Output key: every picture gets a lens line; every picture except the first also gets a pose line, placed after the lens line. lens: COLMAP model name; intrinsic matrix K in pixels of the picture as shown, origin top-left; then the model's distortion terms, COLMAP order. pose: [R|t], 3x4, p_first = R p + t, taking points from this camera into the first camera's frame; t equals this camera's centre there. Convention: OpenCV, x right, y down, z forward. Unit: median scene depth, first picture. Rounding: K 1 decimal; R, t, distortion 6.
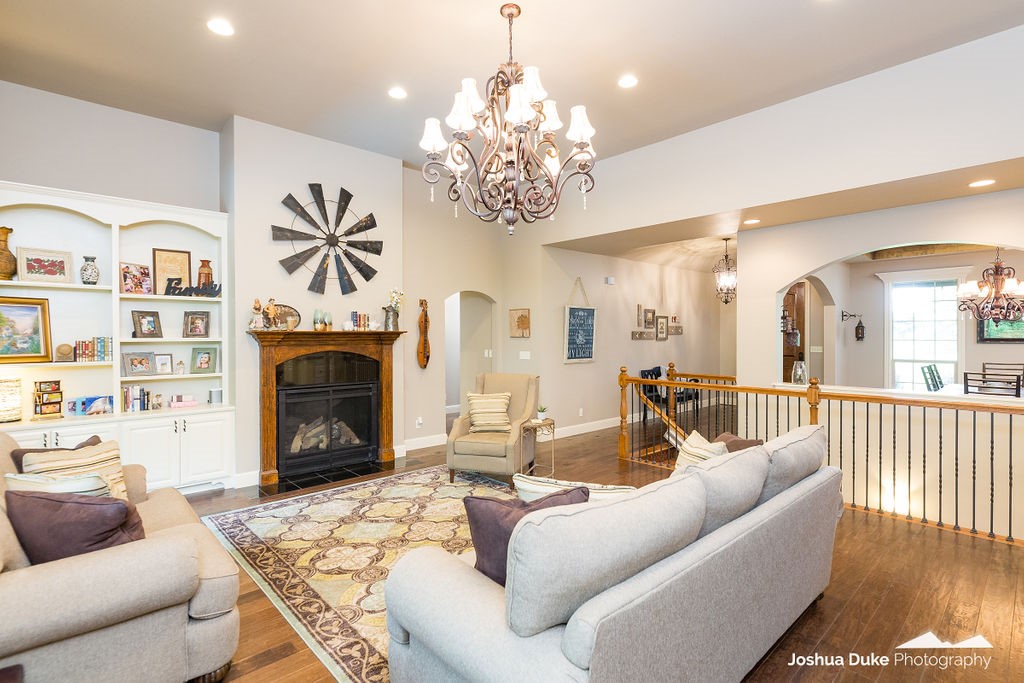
lens RADIAL K [[495.2, 0, 512.3], [0, 495.2, 340.2], [0, 0, 1]] dist [-0.001340, 0.000294]
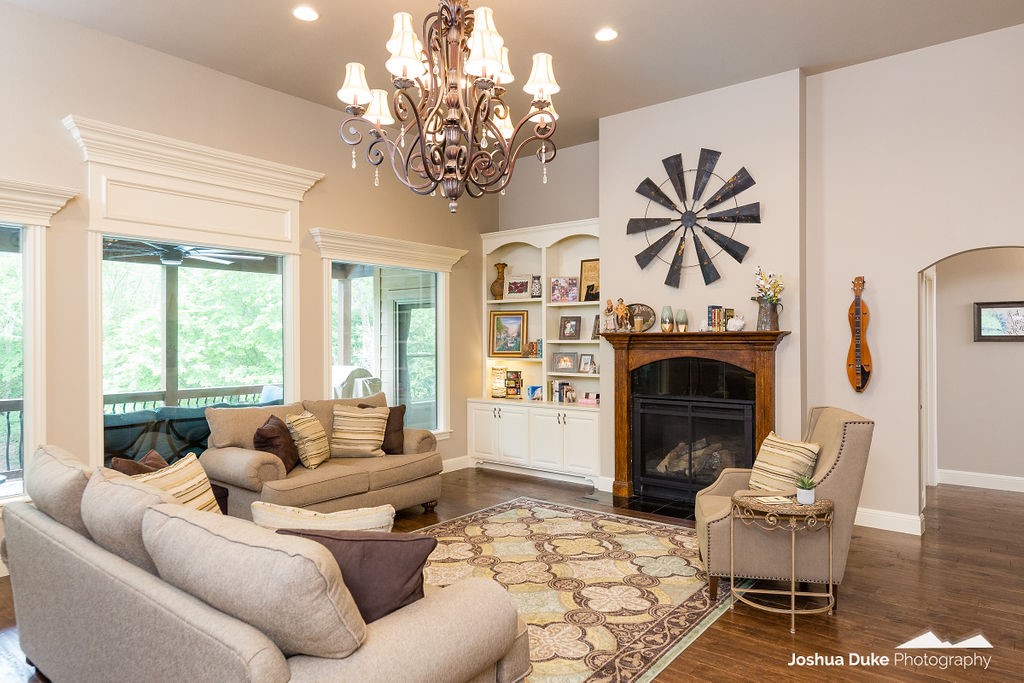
lens RADIAL K [[634.7, 0, 512.6], [0, 634.7, 340.4], [0, 0, 1]] dist [-0.000842, -0.000306]
pose [[0.152488, 0.004717, -0.988294, 0.676965], [-0.006478, 0.999972, 0.003773, -0.007656], [0.988284, 0.005827, 0.152514, 0.620654]]
